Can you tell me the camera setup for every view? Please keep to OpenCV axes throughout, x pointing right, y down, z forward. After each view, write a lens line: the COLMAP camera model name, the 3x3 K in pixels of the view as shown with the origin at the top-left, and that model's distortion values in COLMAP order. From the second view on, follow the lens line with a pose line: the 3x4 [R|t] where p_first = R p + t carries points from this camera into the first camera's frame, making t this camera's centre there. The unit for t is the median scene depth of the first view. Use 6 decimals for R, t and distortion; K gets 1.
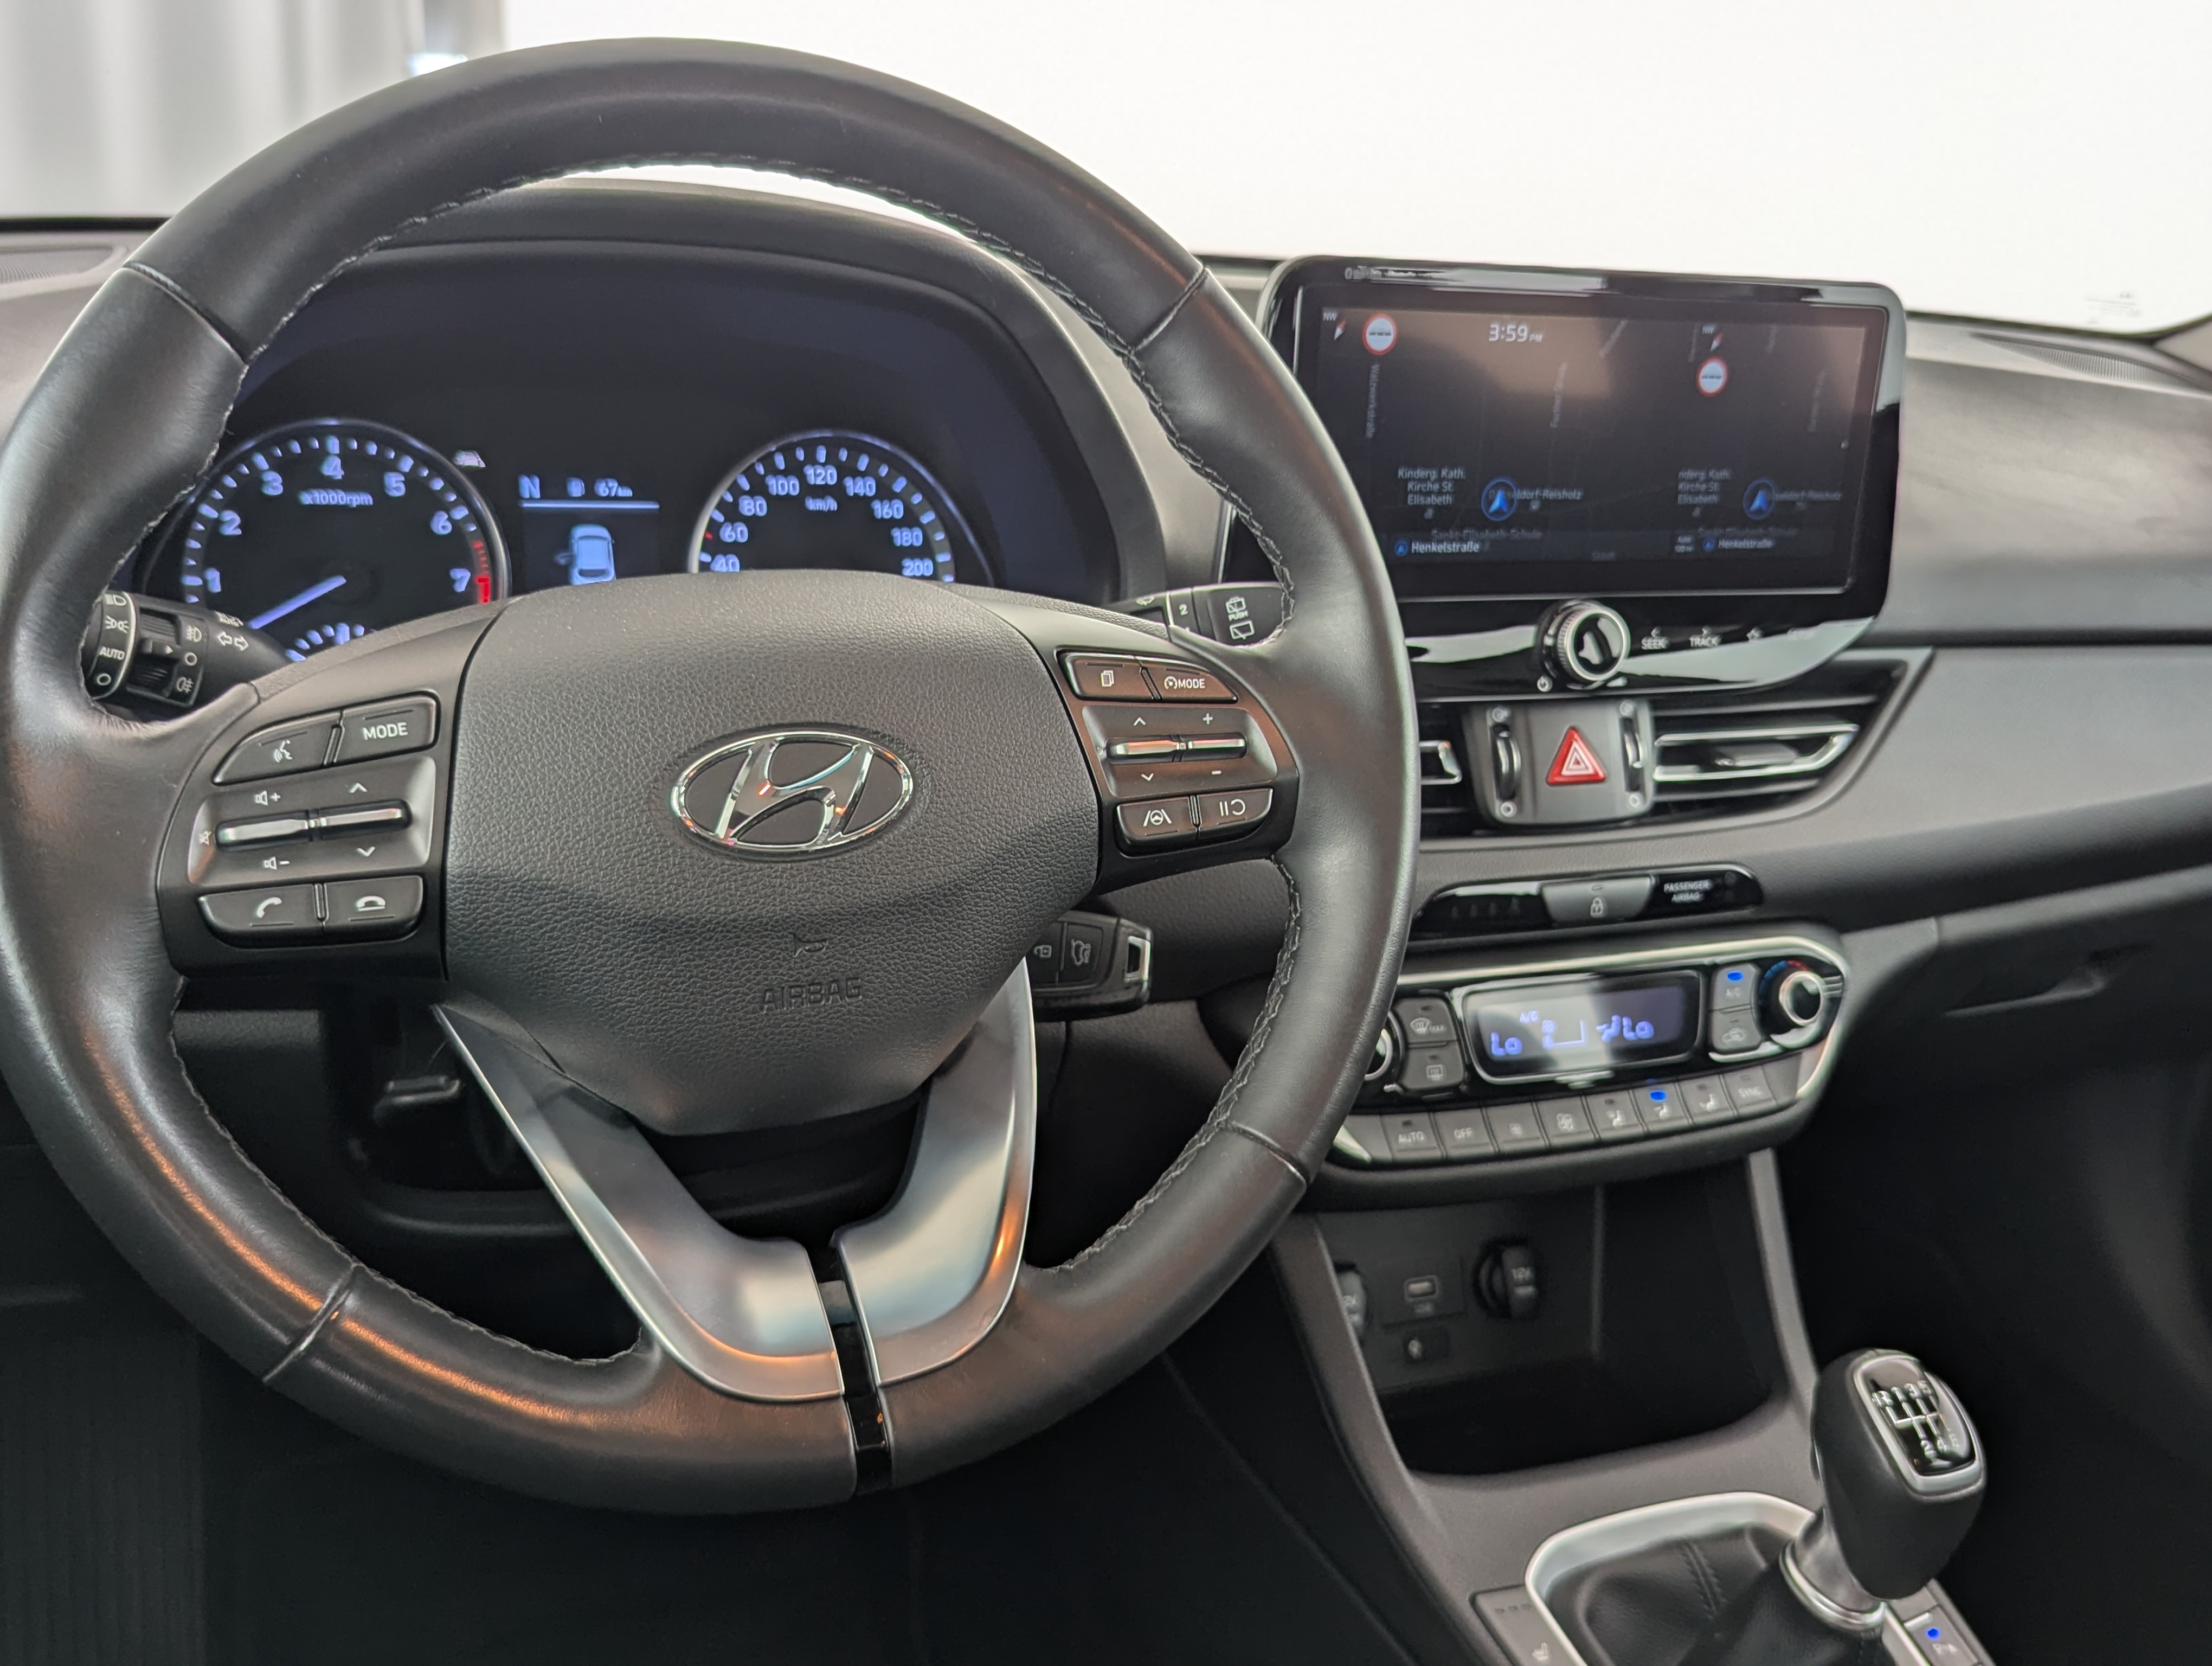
lens RADIAL K [[2039.2, 0, 1110.6], [0, 2039.2, 816.3], [0, 0, 1]] dist [0.014540, 0.000000]
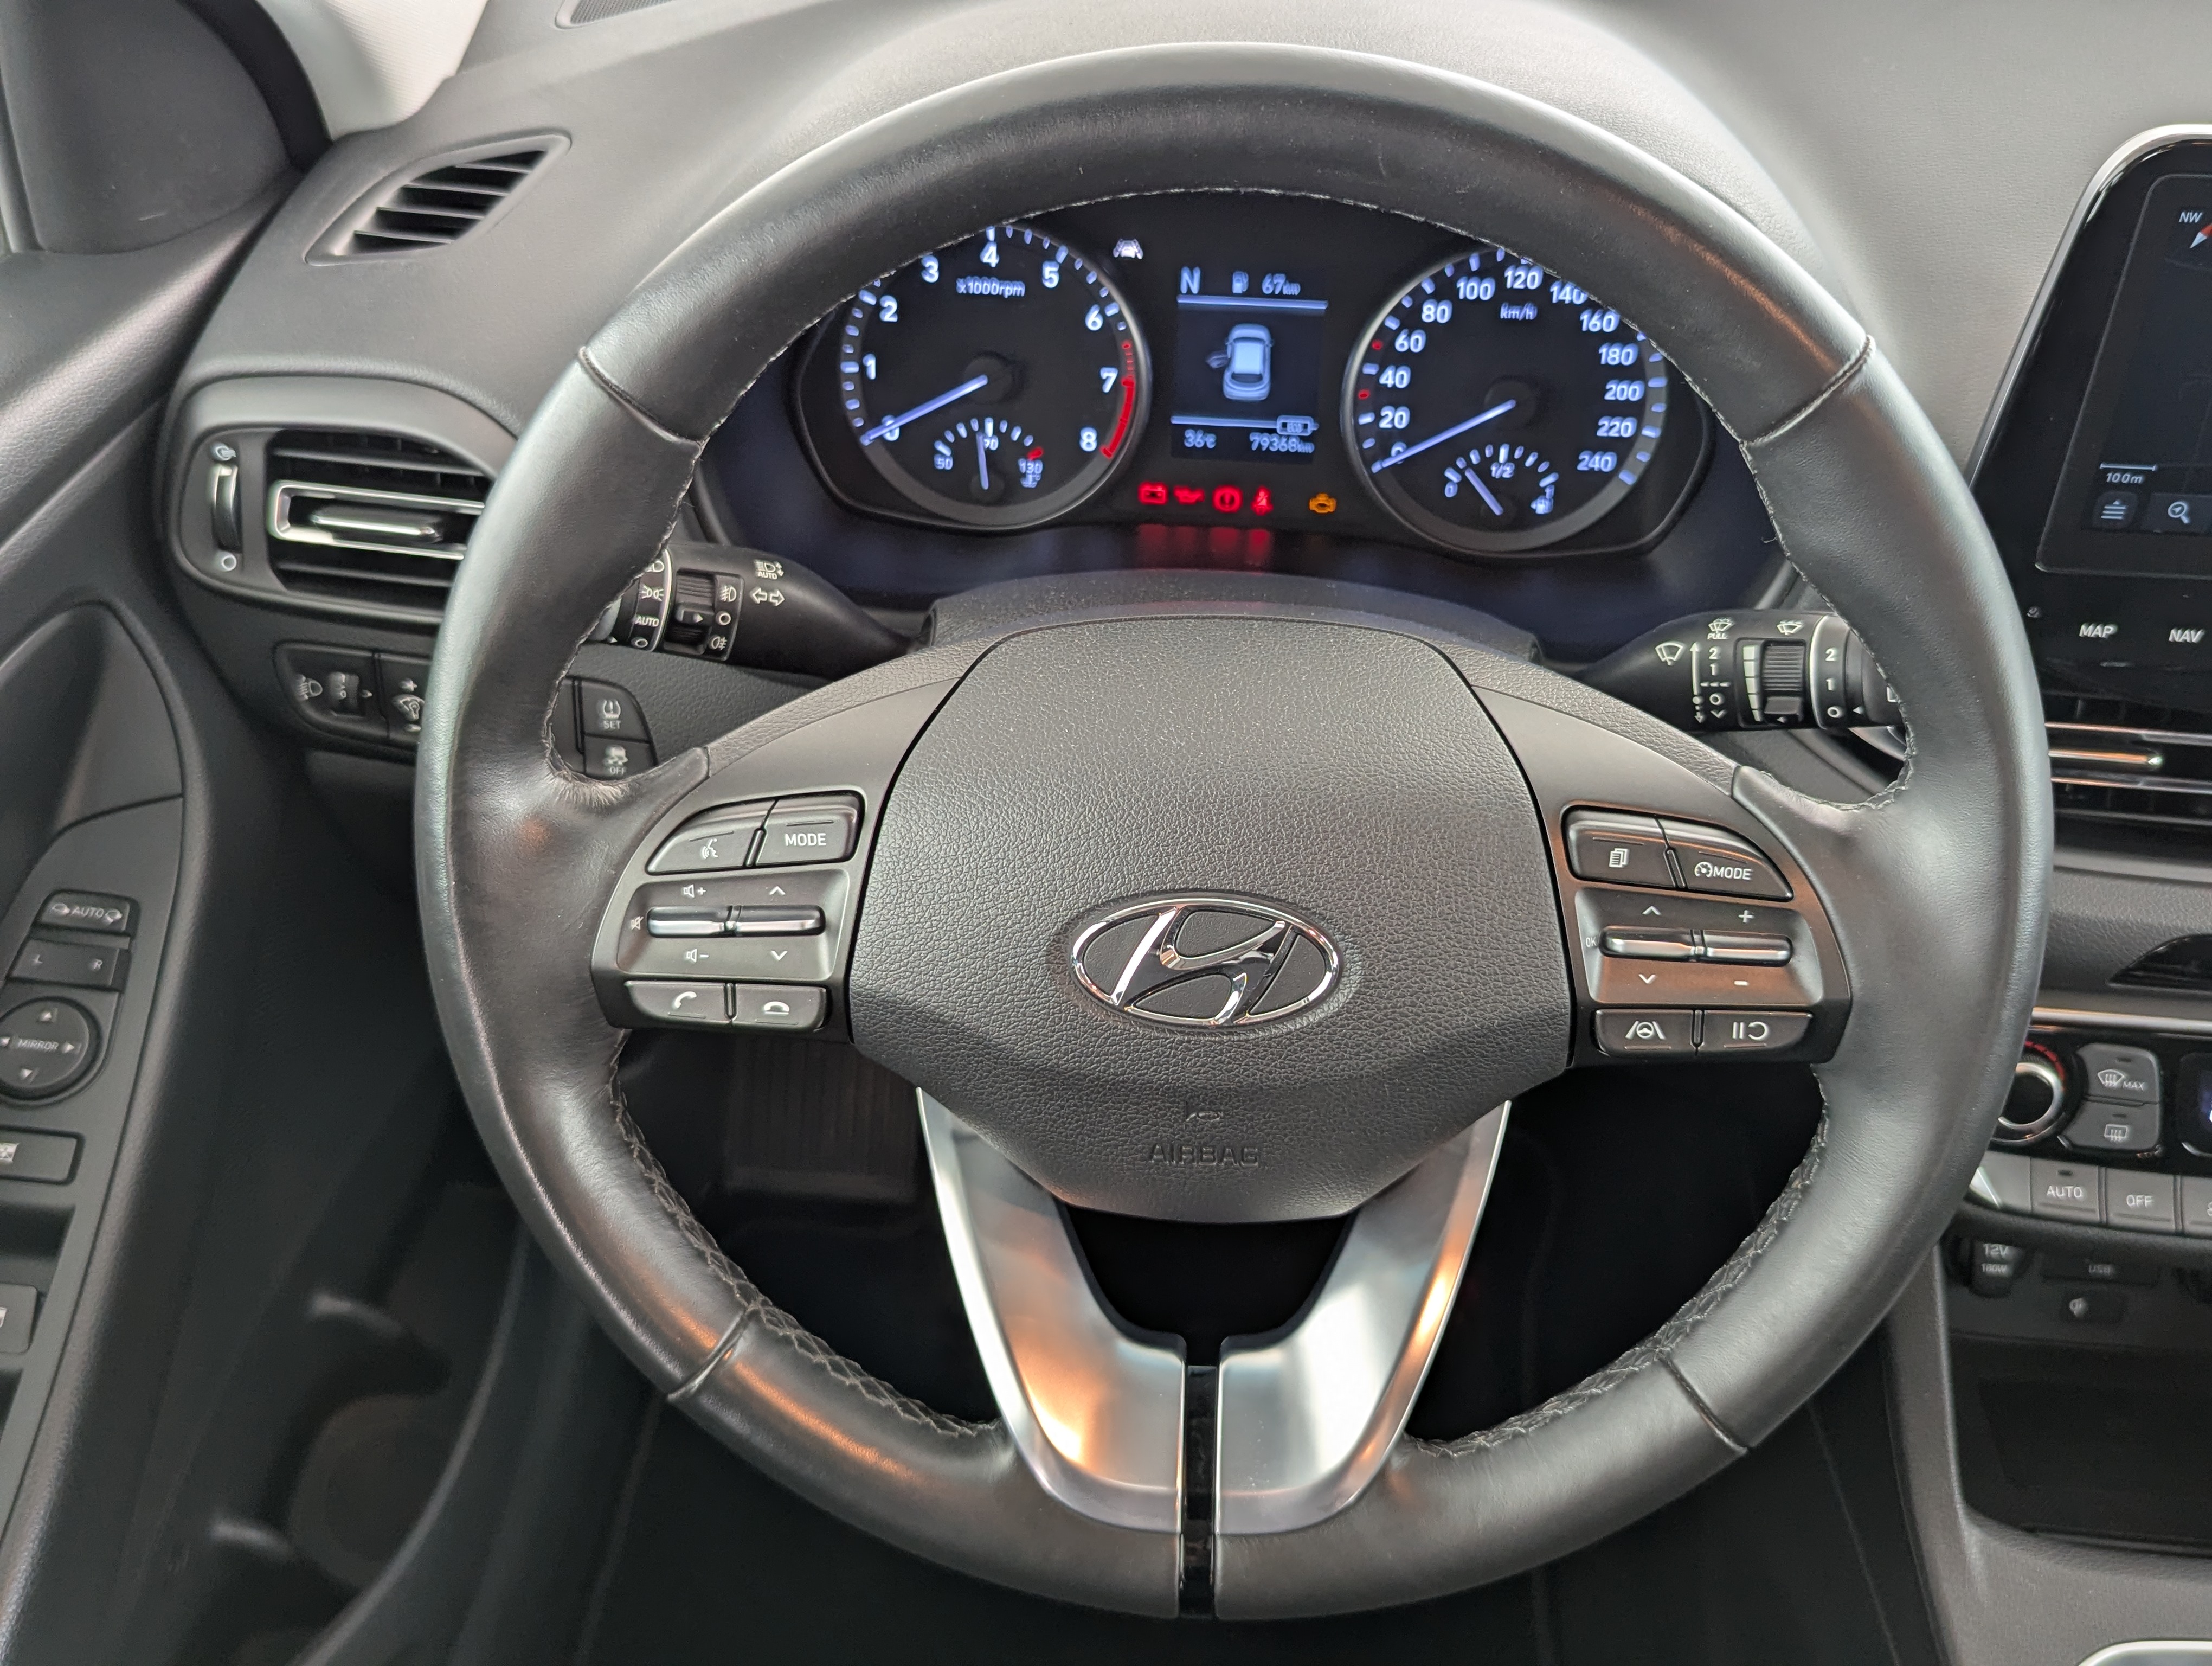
lens RADIAL K [[2039.2, 0, 1086.4], [0, 2039.2, 816.1], [0, 0, 1]] dist [0.014540, 0.000000]
pose [[0.884314, 0.231083, -0.405696, 0.104524], [-0.085215, 0.934216, 0.346378, -0.263735], [0.459050, -0.271736, 0.845832, 0.154437]]
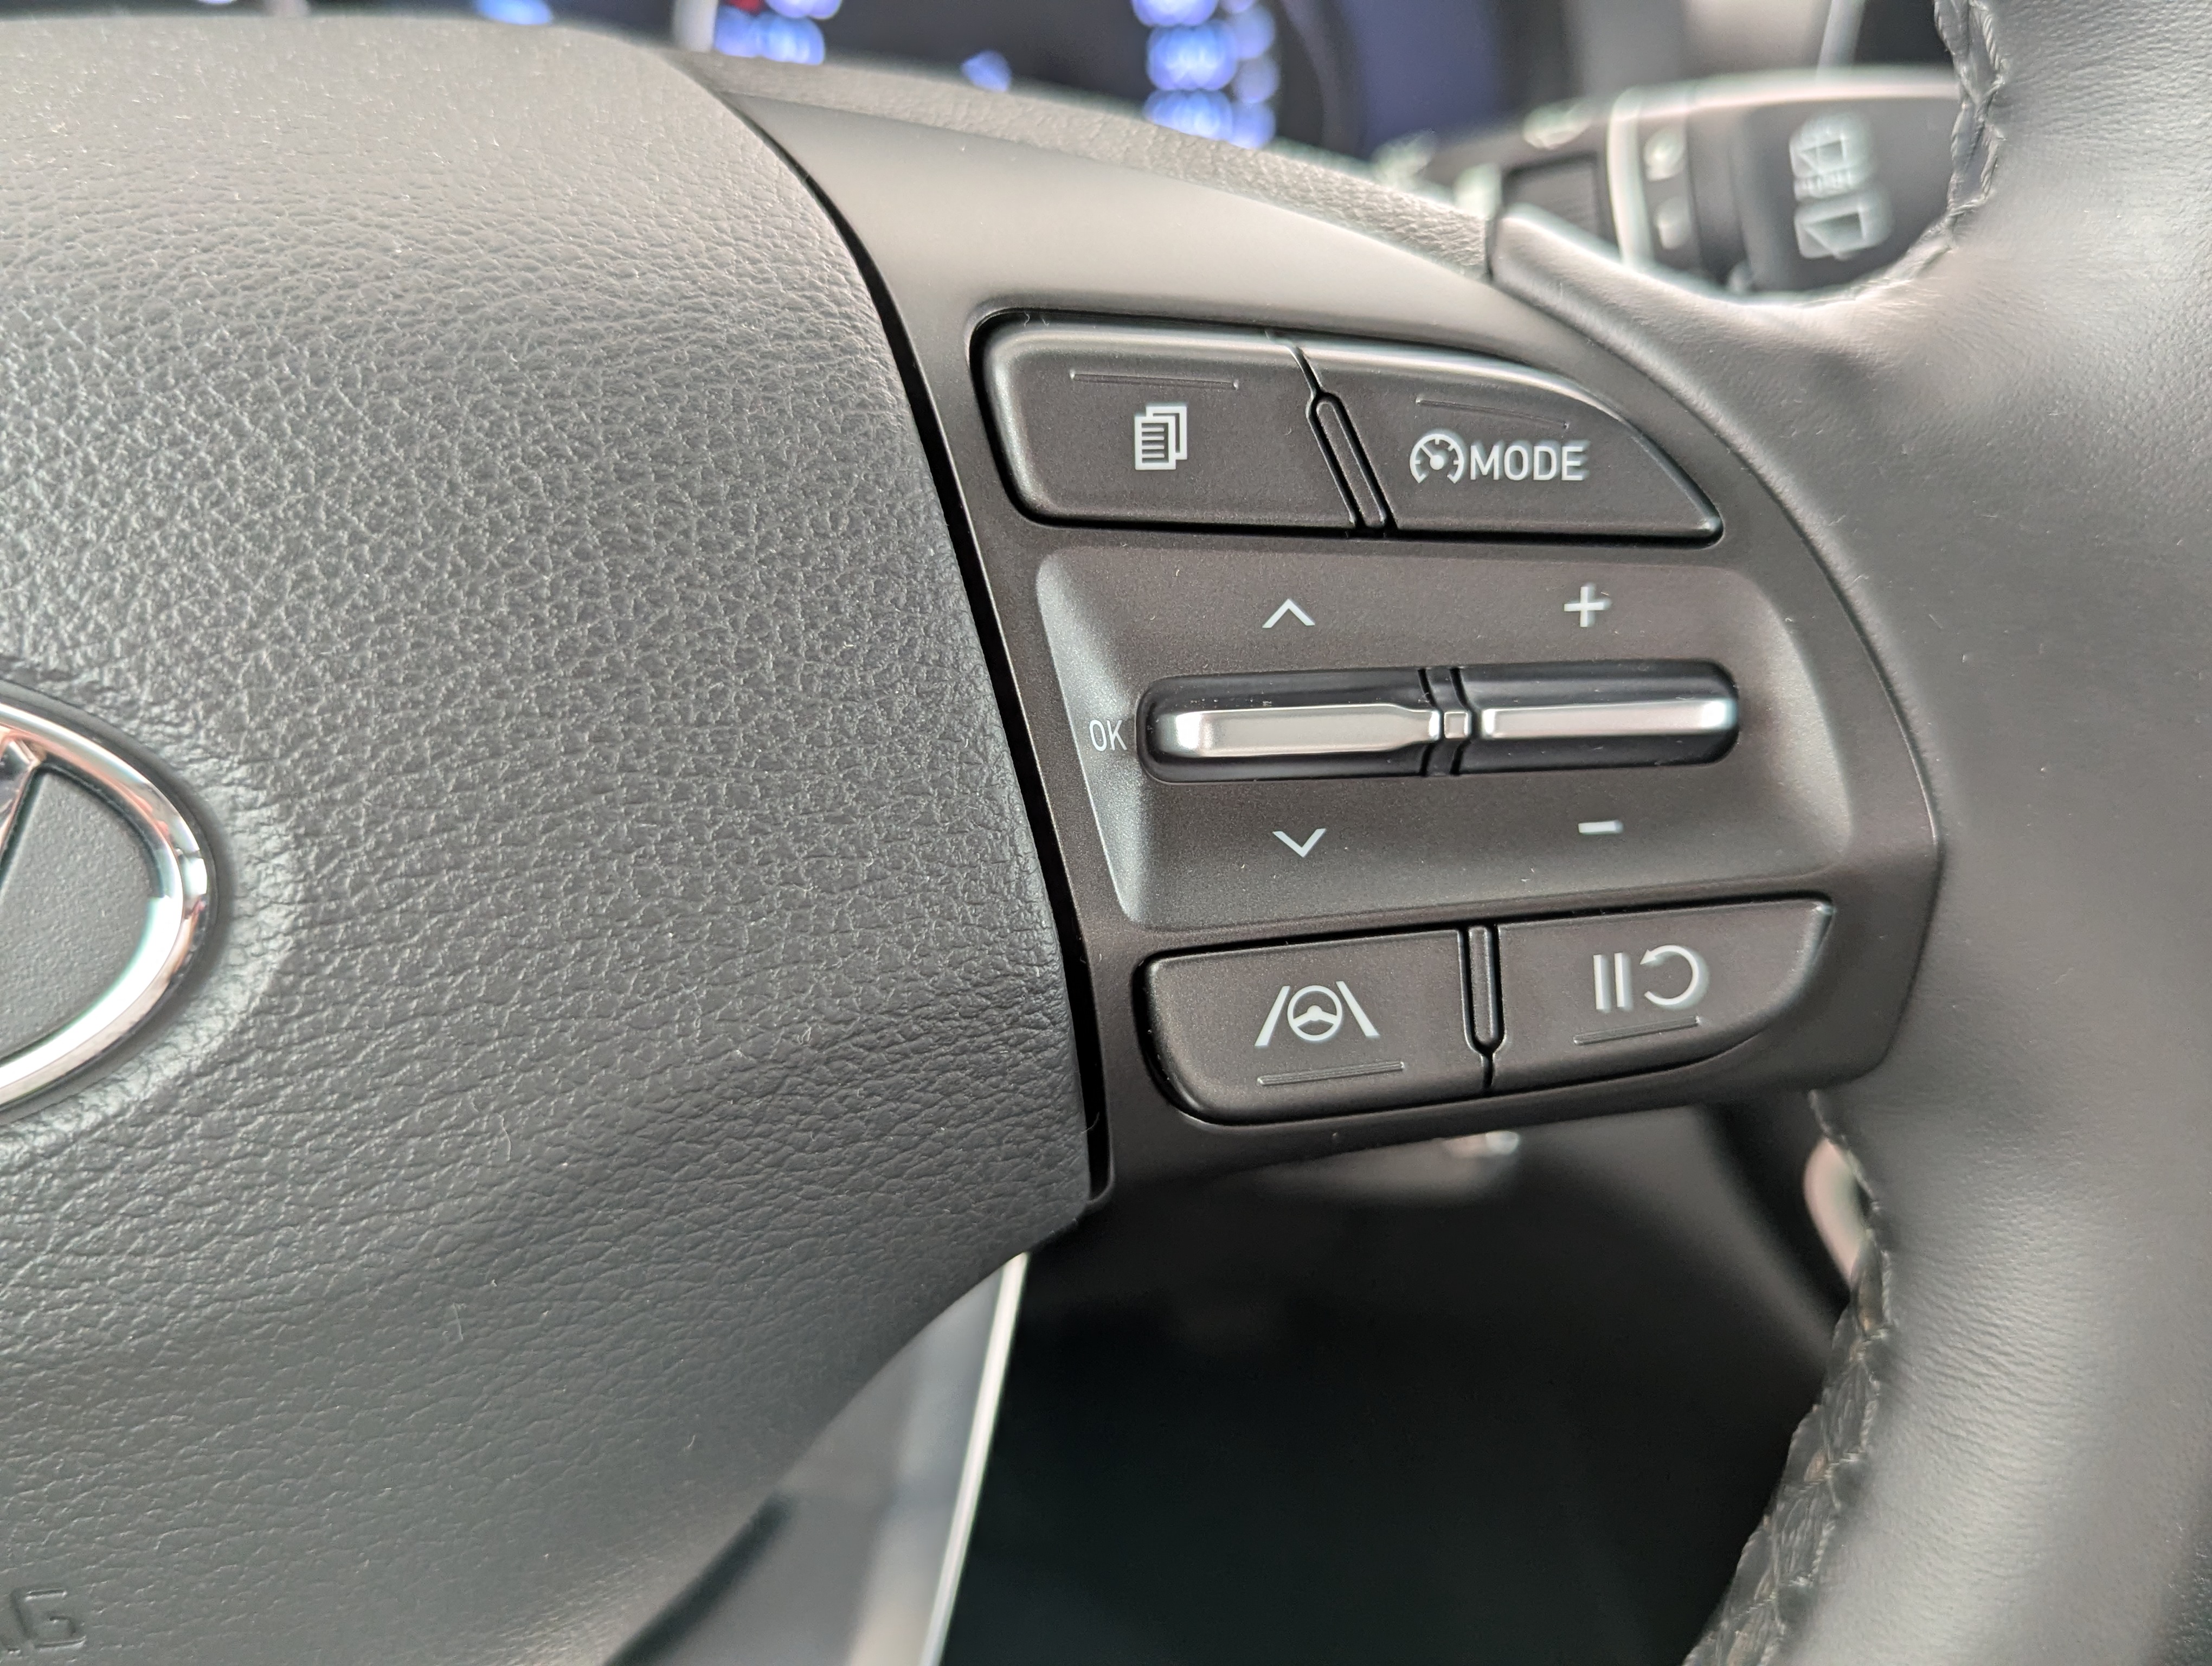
lens RADIAL K [[2039.2, 0, 1097.7], [0, 2039.2, 827.7], [0, 0, 1]] dist [0.014540, 0.000000]
pose [[0.950115, 0.102074, -0.294726, 0.051738], [-0.039465, 0.976682, 0.211034, -0.054923], [0.309394, -0.188876, 0.931988, 0.568596]]
